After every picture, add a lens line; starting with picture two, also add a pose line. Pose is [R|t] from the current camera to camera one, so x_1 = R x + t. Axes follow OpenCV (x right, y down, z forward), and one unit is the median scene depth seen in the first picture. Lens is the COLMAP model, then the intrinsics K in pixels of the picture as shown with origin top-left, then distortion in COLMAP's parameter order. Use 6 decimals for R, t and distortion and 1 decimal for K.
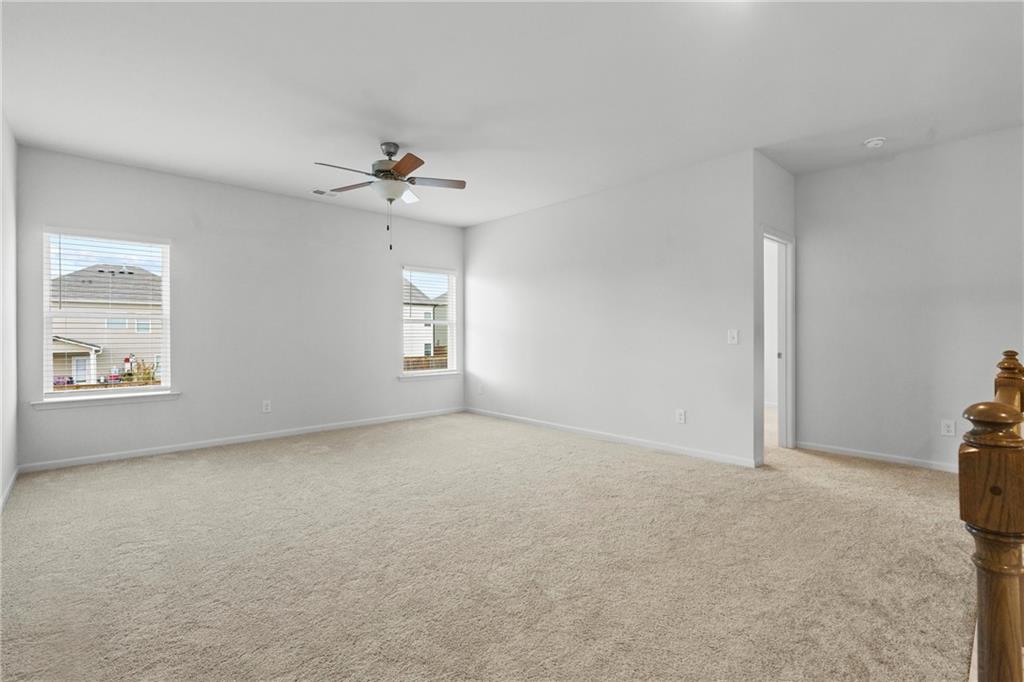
lens RADIAL K [[460.9, 0, 508.8], [0, 460.9, 335.1], [0, 0, 1]] dist [-0.001271, 0.000761]
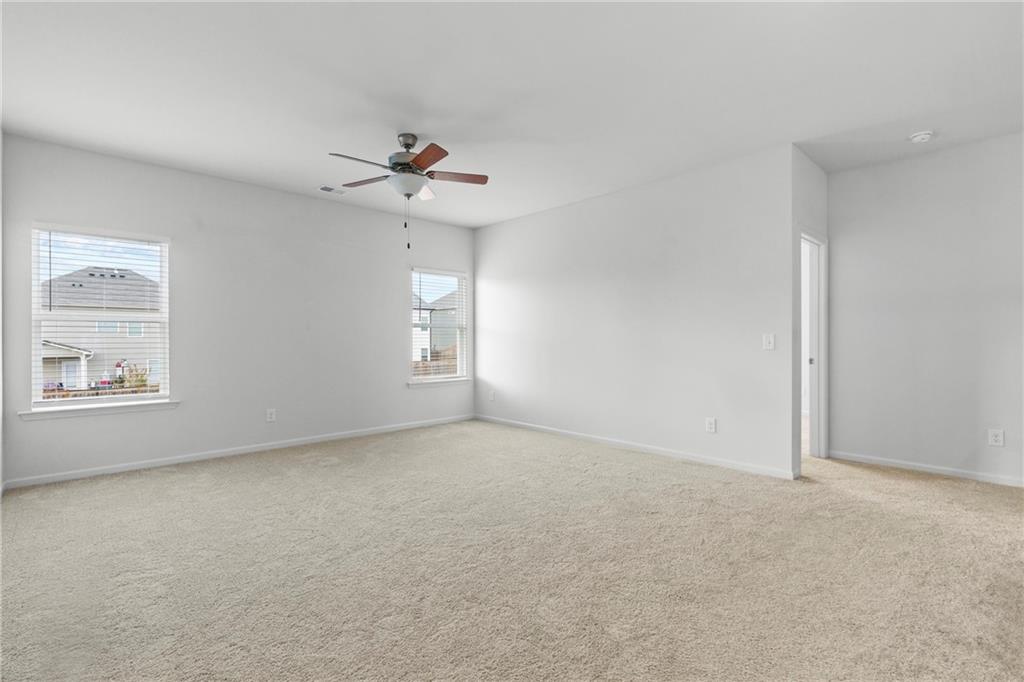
lens RADIAL K [[460.9, 0, 511.0], [0, 460.9, 339.9], [0, 0, 1]] dist [-0.001271, 0.000761]
pose [[0.999897, 0.000297, 0.014384, -0.061133], [-0.000305, 1.000000, 0.000537, -0.000302], [-0.014384, -0.000541, 0.999896, 0.061087]]
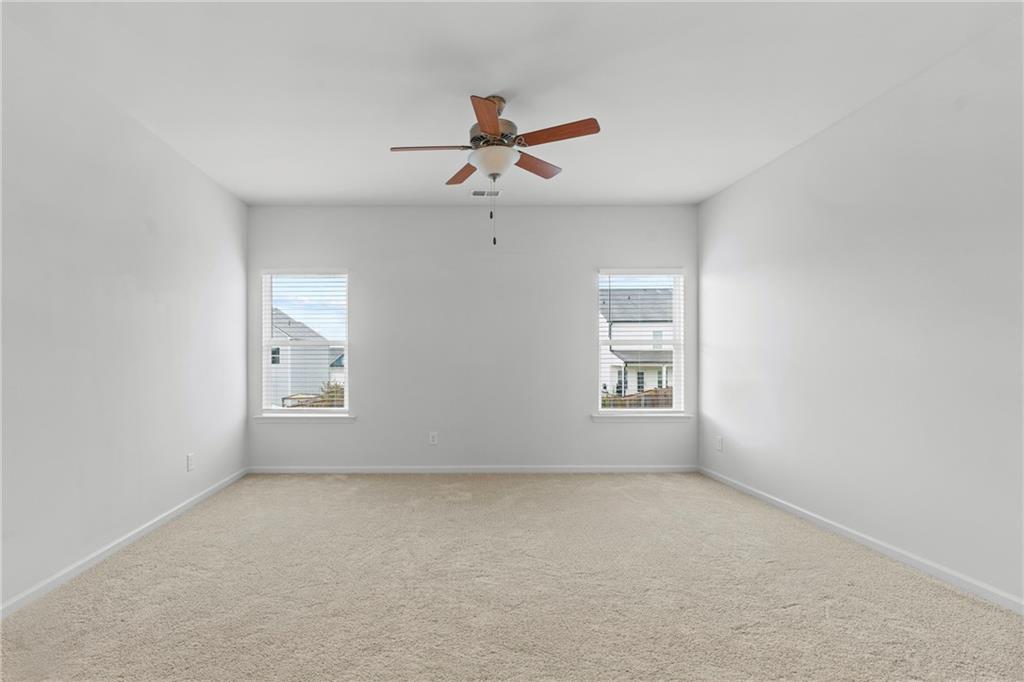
lens RADIAL K [[497.2, 0, 445.9], [0, 497.2, 361.2], [0, 0, 1]] dist [-0.007562, 0.000631]
pose [[0.743319, 0.003712, -0.668926, 0.210898], [-0.000801, 0.999989, 0.004660, -0.004775], [0.668936, -0.002928, 0.743314, 0.363540]]
